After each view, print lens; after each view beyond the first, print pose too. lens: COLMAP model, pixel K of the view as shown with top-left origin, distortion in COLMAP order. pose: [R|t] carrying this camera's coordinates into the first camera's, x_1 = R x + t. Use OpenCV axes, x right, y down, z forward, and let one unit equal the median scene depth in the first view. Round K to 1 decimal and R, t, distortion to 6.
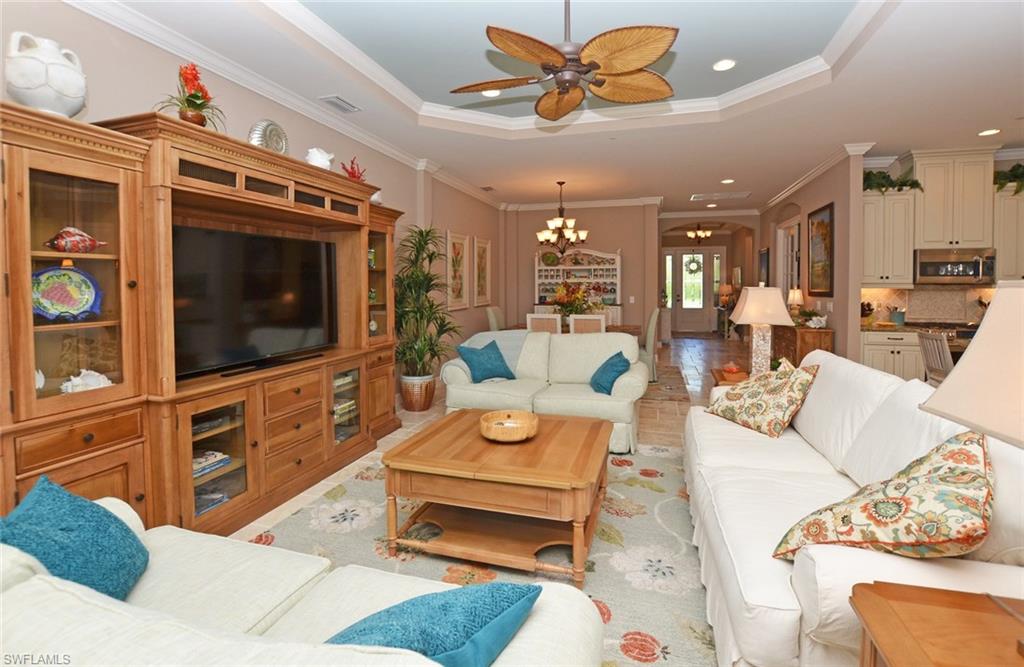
lens RADIAL K [[460.5, 0, 515.6], [0, 460.5, 298.5], [0, 0, 1]] dist [-0.022517, 0.000636]
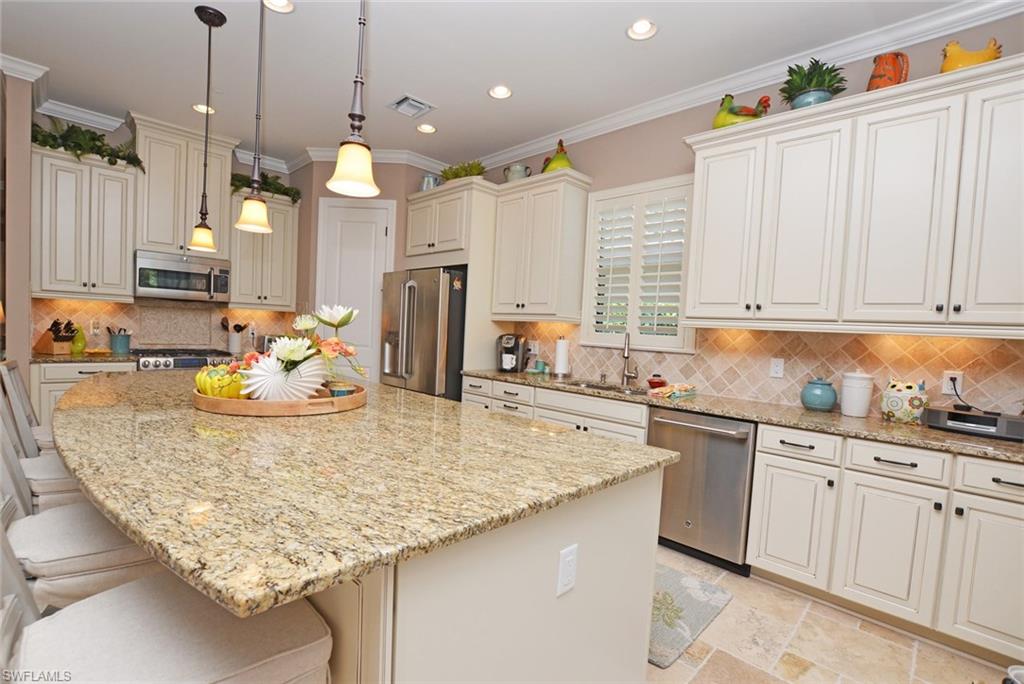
lens RADIAL K [[465.4, 0, 491.6], [0, 465.4, 351.0], [0, 0, 1]] dist [-0.033367, 0.004929]
pose [[0.489318, -0.014781, 0.871980, 0.515270], [-0.024816, 0.999215, 0.030864, 0.018463], [-0.871752, -0.036741, 0.488567, 0.124143]]
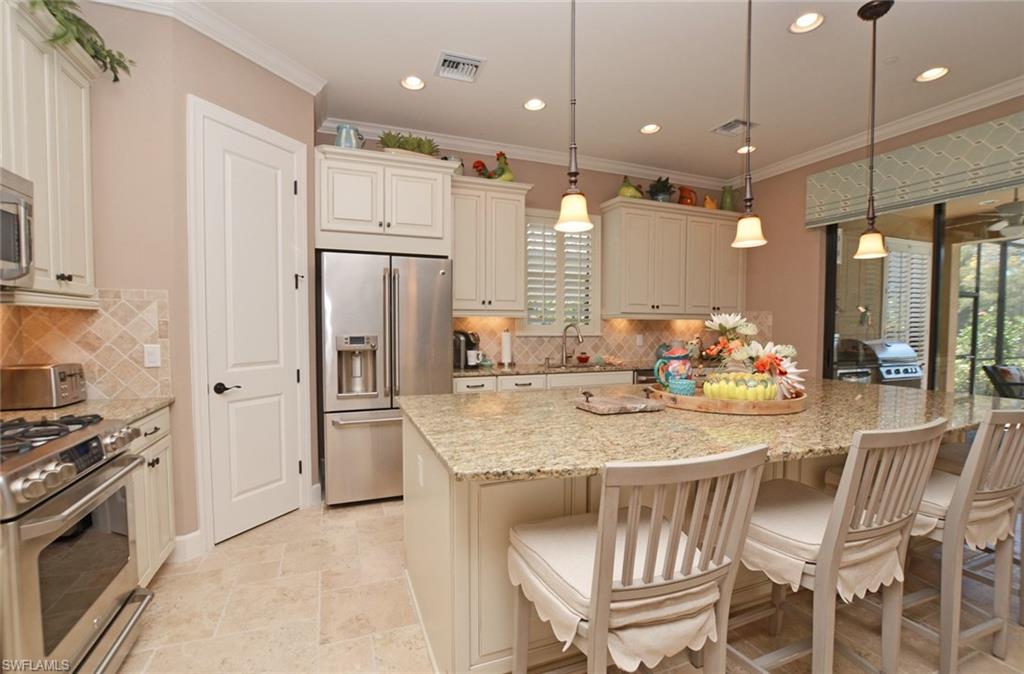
lens RADIAL K [[463.2, 0, 508.5], [0, 463.2, 347.5], [0, 0, 1]] dist [-0.028943, 0.001243]
pose [[-0.610590, -0.030838, 0.791347, 0.554706], [0.025894, 0.997930, 0.058867, -0.000865], [-0.791524, 0.056435, -0.608527, 0.877543]]
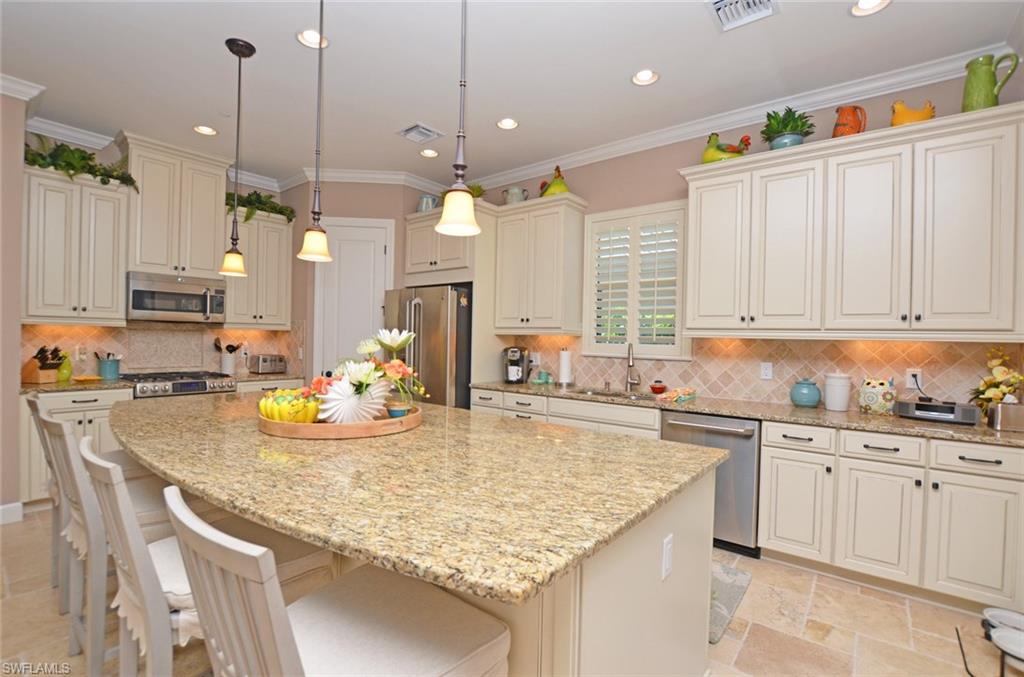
lens RADIAL K [[463.2, 0, 502.7], [0, 463.2, 340.2], [0, 0, 1]] dist [-0.028943, 0.001243]
pose [[0.384116, 0.007446, 0.923255, 0.450462], [0.005802, 0.999928, -0.010478, 0.010163], [-0.923266, 0.009381, 0.384046, 0.182999]]
